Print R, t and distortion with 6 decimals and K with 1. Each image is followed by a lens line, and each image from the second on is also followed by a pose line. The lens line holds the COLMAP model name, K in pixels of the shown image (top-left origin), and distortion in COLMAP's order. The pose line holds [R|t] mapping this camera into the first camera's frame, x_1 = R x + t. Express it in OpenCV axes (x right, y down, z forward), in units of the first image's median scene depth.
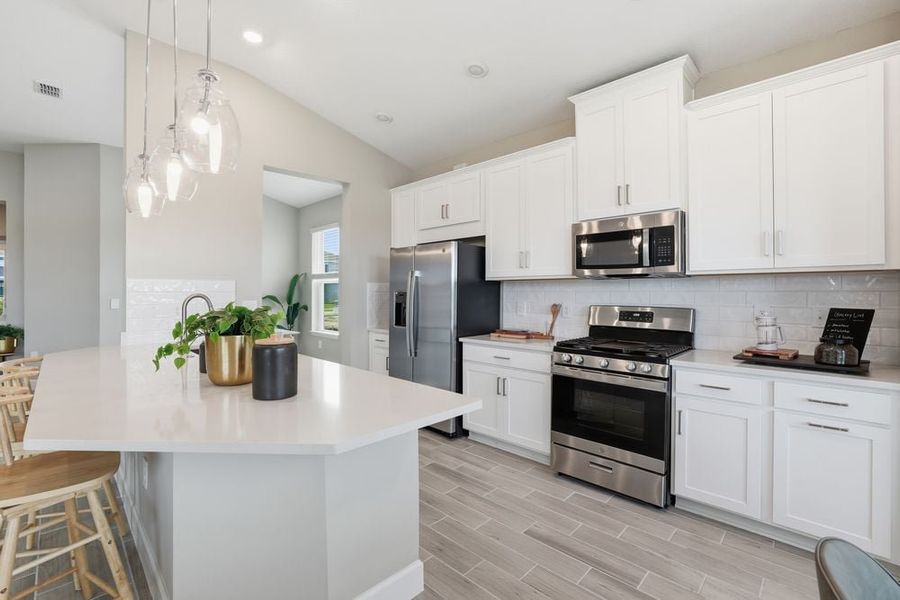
lens RADIAL K [[400.0, 0, 447.3], [0, 400.0, 294.9], [0, 0, 1]] dist [-0.001122, -0.000035]
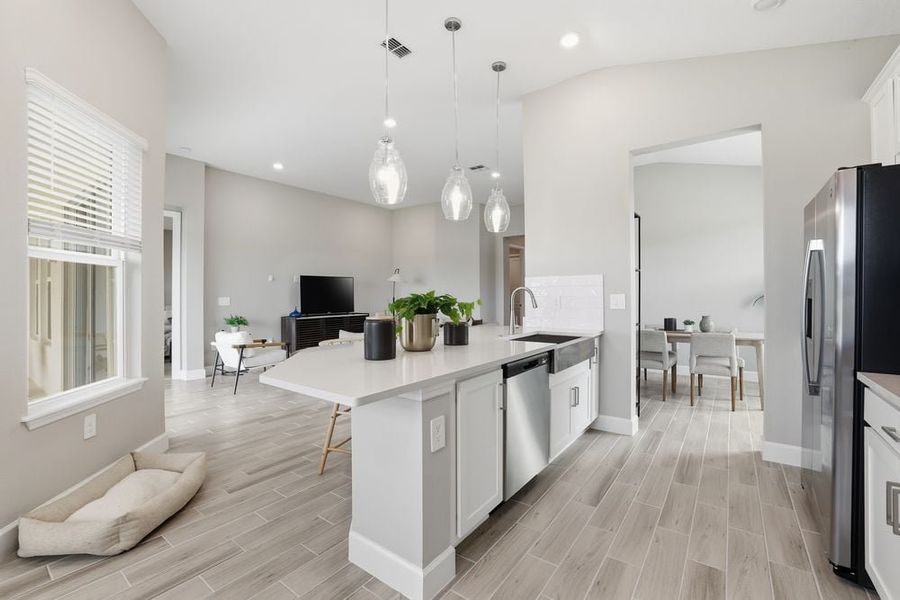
lens RADIAL K [[391.4, 0, 441.2], [0, 391.4, 293.4], [0, 0, 1]] dist [-0.019494, 0.003719]
pose [[0.116839, -0.006663, -0.993129, 0.413213], [0.001048, 0.999978, -0.006585, 0.017667], [0.993150, -0.000272, 0.116843, 0.464186]]
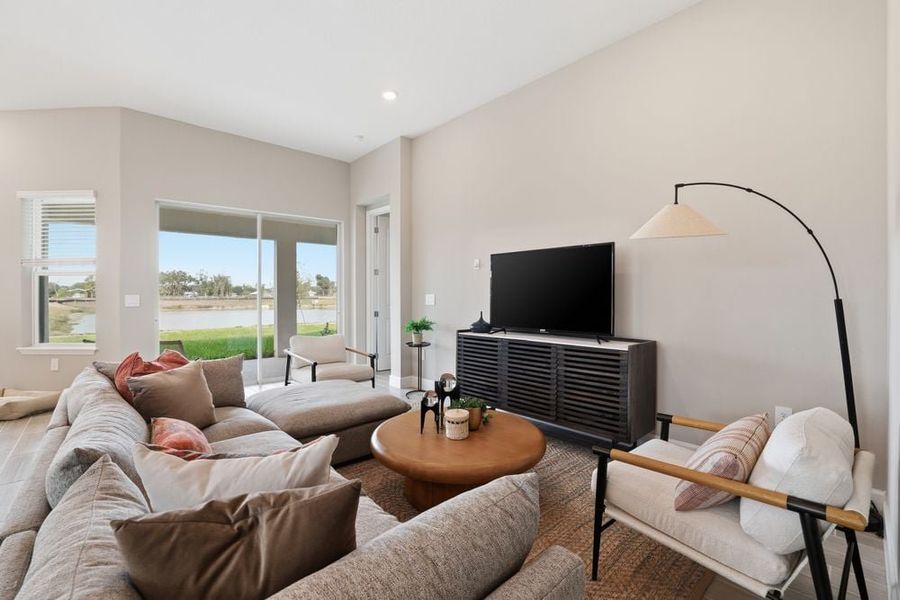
lens RADIAL K [[391.4, 0, 443.7], [0, 391.4, 292.3], [0, 0, 1]] dist [-0.019494, 0.003719]
pose [[-0.997826, 0.002949, 0.065844, -1.470889], [0.003026, 0.999995, 0.001070, 0.014427], [-0.065840, 0.001267, -0.997829, 1.034887]]
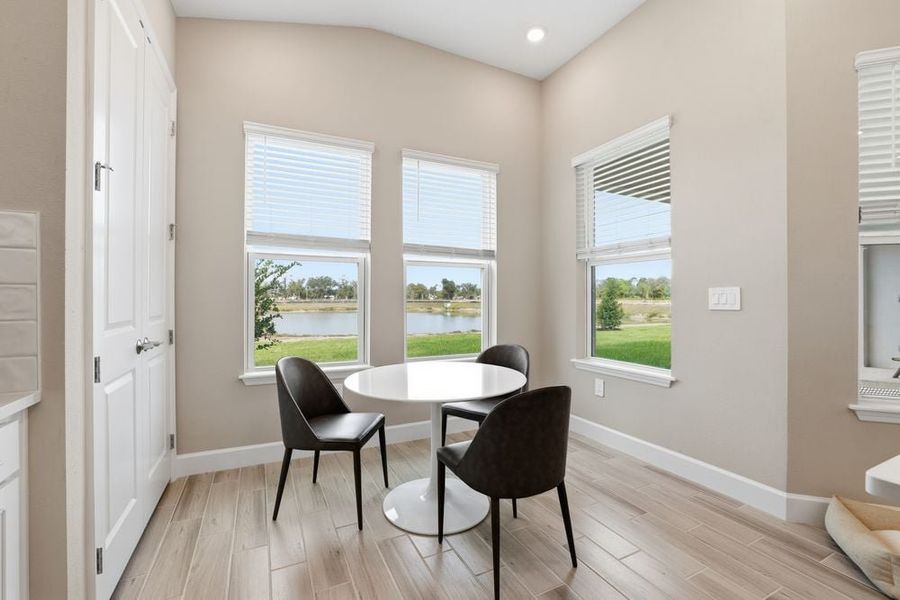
lens RADIAL K [[391.4, 0, 463.0], [0, 391.4, 300.3], [0, 0, 1]] dist [-0.019494, 0.003719]
pose [[-0.951430, -0.003750, 0.307843, 0.179311], [-0.000515, 0.999944, 0.010588, 0.033013], [-0.307866, 0.009915, -0.951378, 0.625183]]
